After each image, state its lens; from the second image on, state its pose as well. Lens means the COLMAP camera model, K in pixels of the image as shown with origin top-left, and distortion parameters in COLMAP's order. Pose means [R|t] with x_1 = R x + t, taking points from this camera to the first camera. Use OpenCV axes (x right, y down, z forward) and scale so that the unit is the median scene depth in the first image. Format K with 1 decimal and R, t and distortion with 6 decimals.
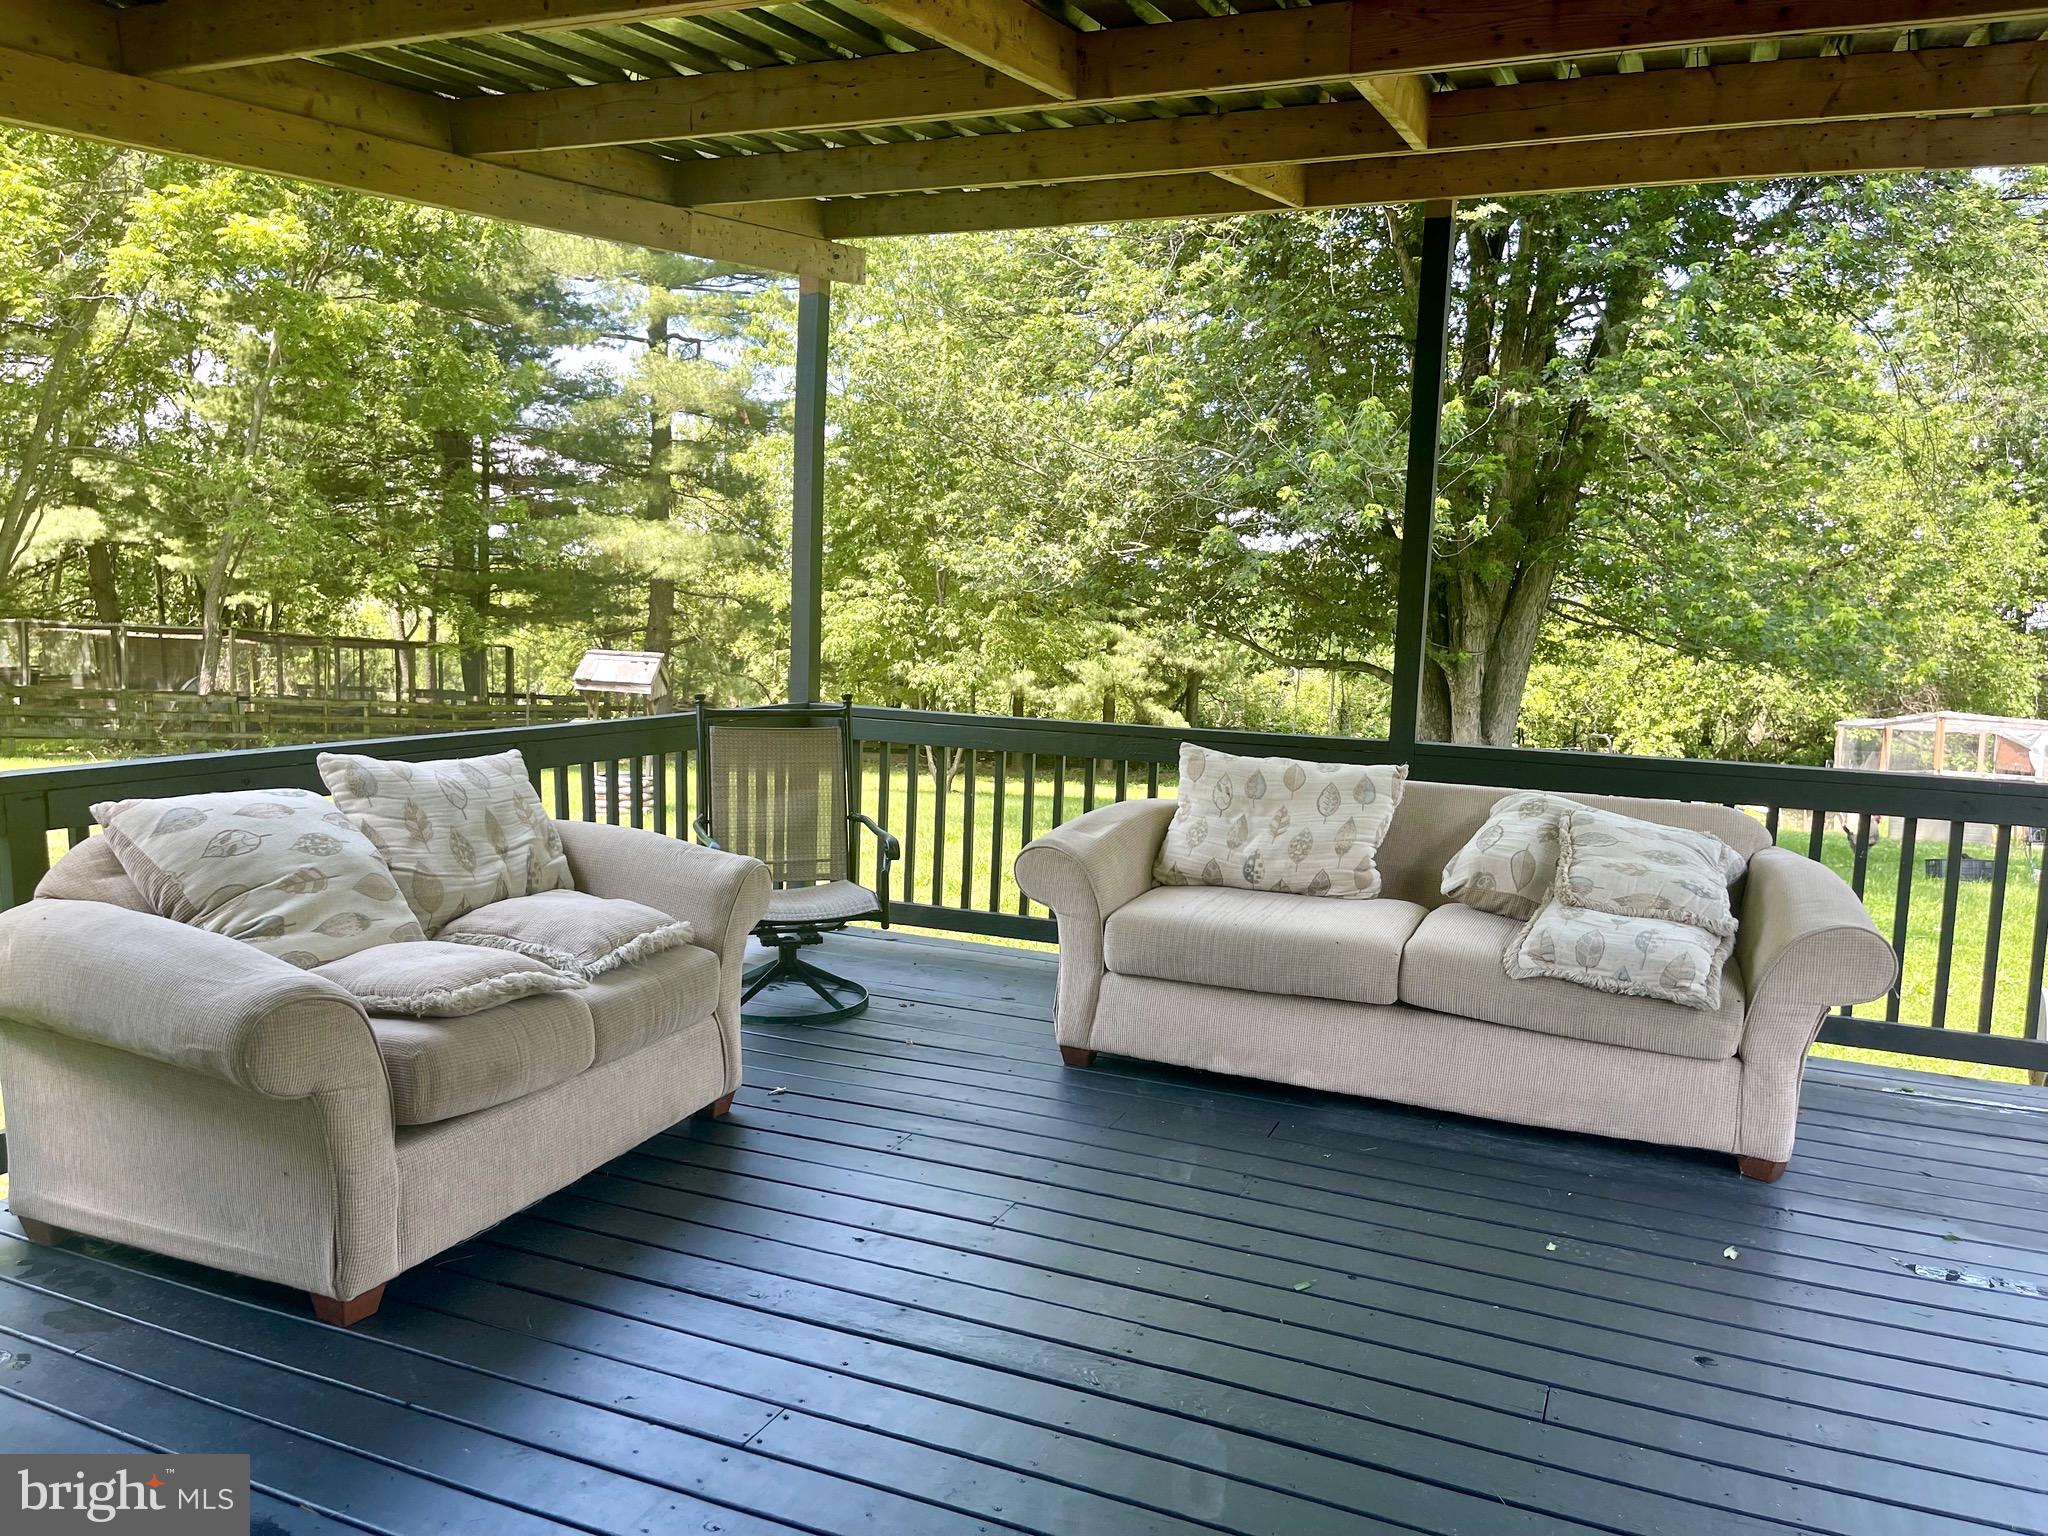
lens RADIAL K [[1513.0, 0, 1024.0], [0, 1513.0, 768.0], [0, 0, 1]] dist [0.036931, -0.005276]
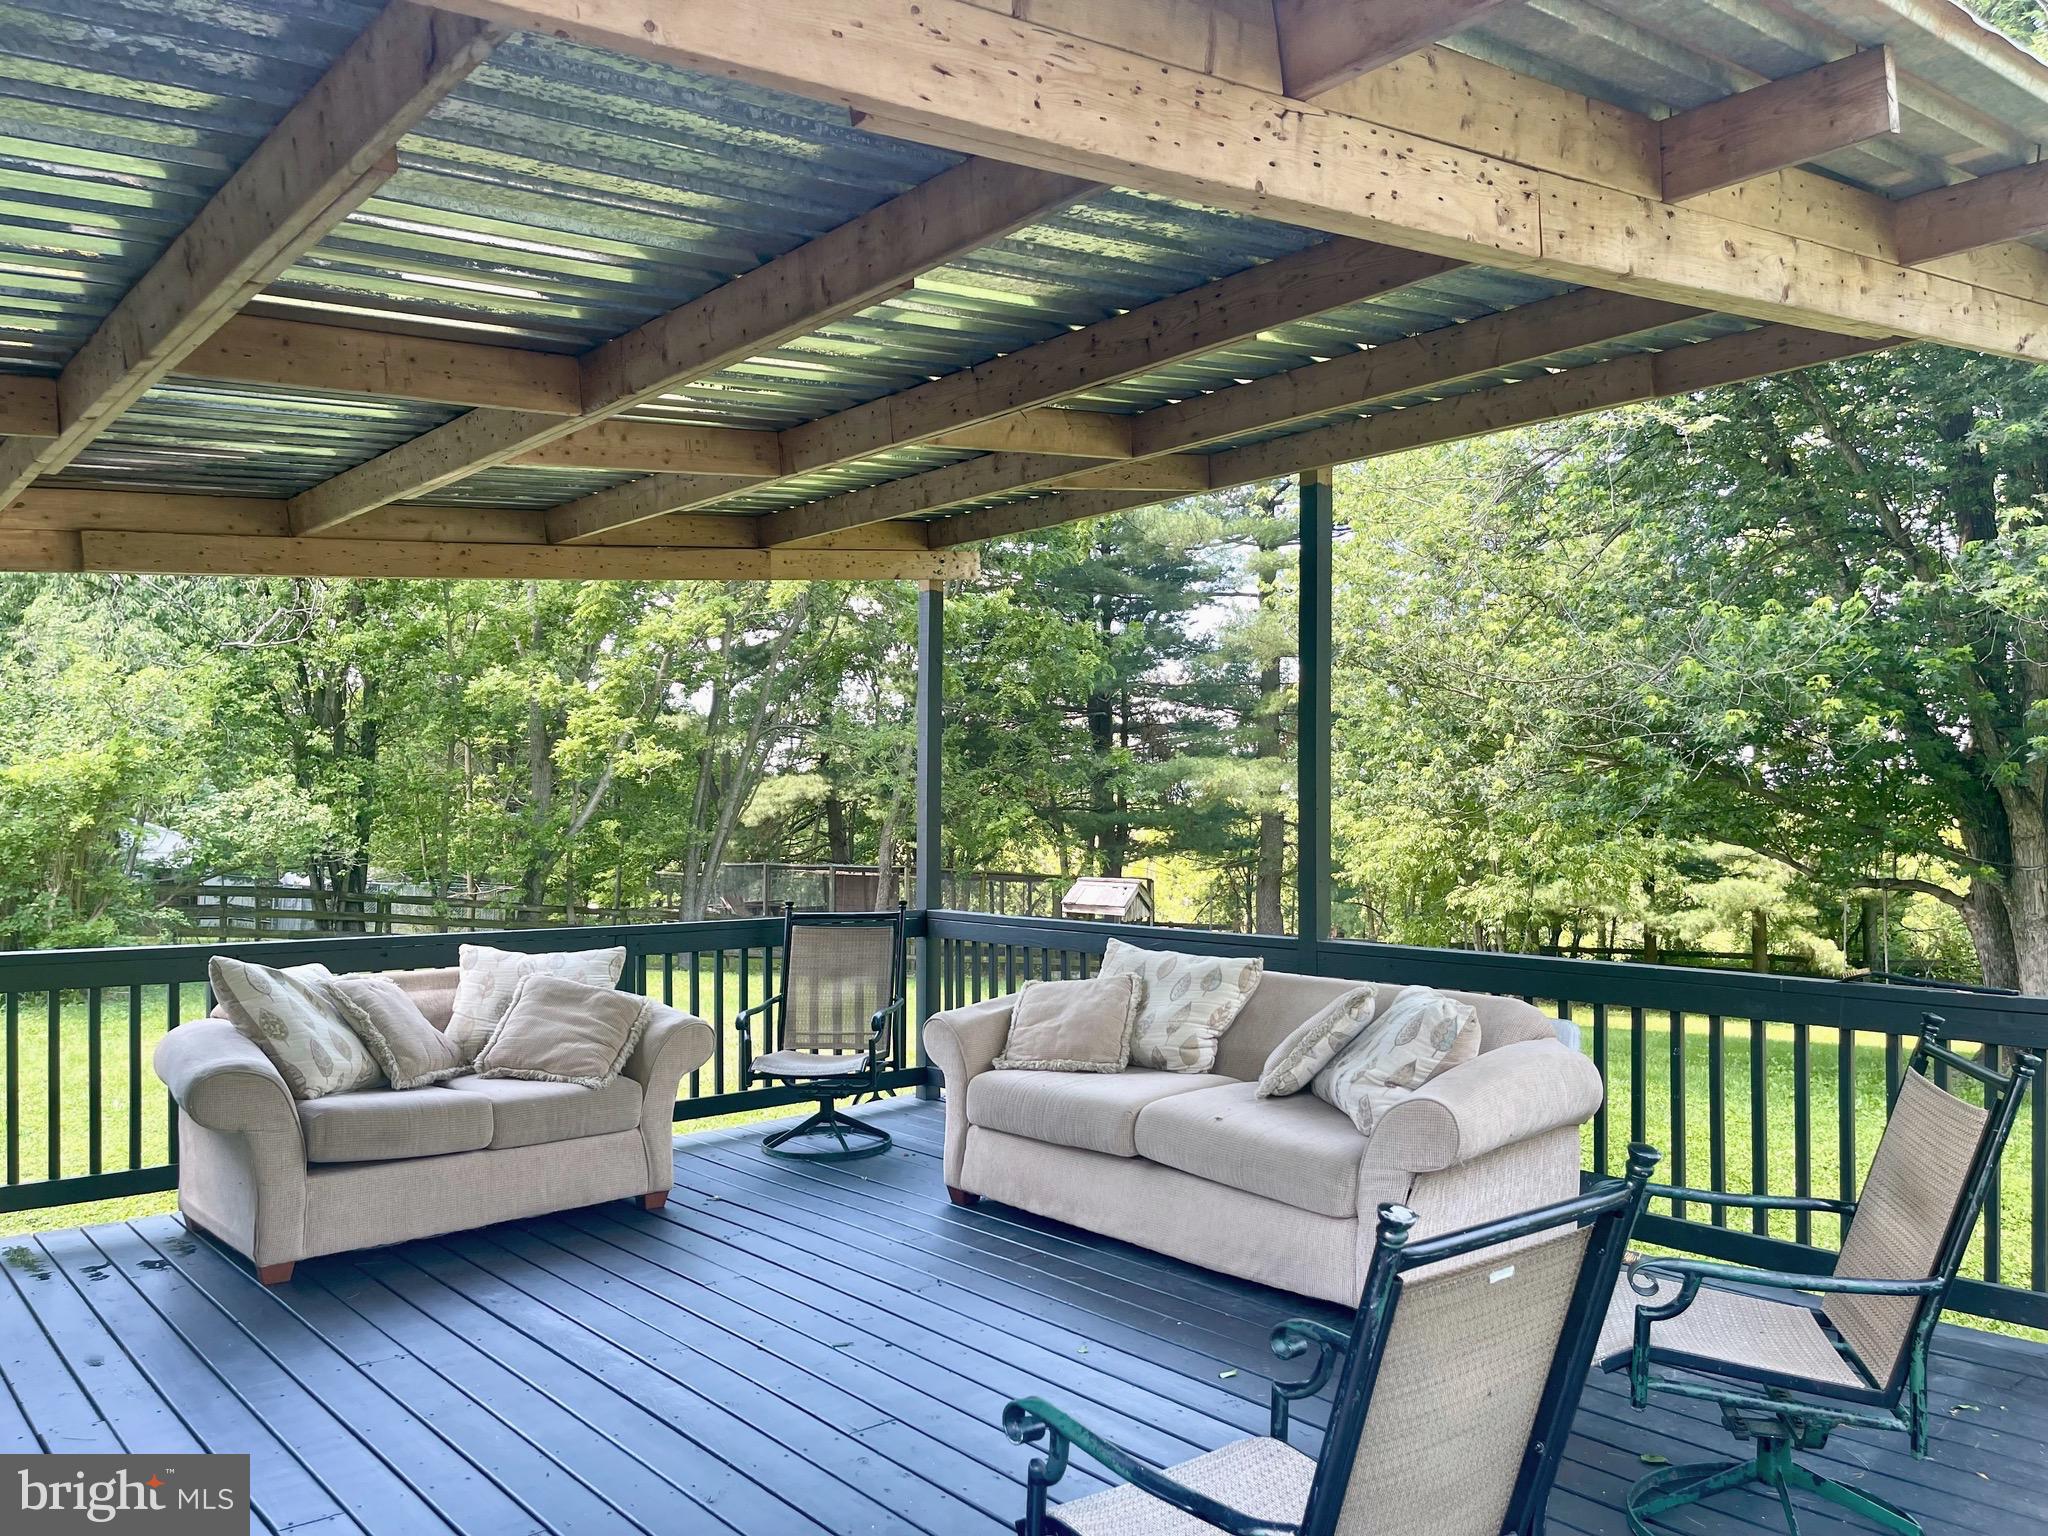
lens RADIAL K [[1492.4, 0, 1023.7], [0, 1492.4, 797.7], [0, 0, 1]] dist [0.028317, -0.001827]
pose [[0.901479, -0.037359, -0.431207, 0.575090], [-0.020188, 0.991554, -0.128111, 0.025677], [0.432351, 0.124195, 0.893112, -0.080042]]
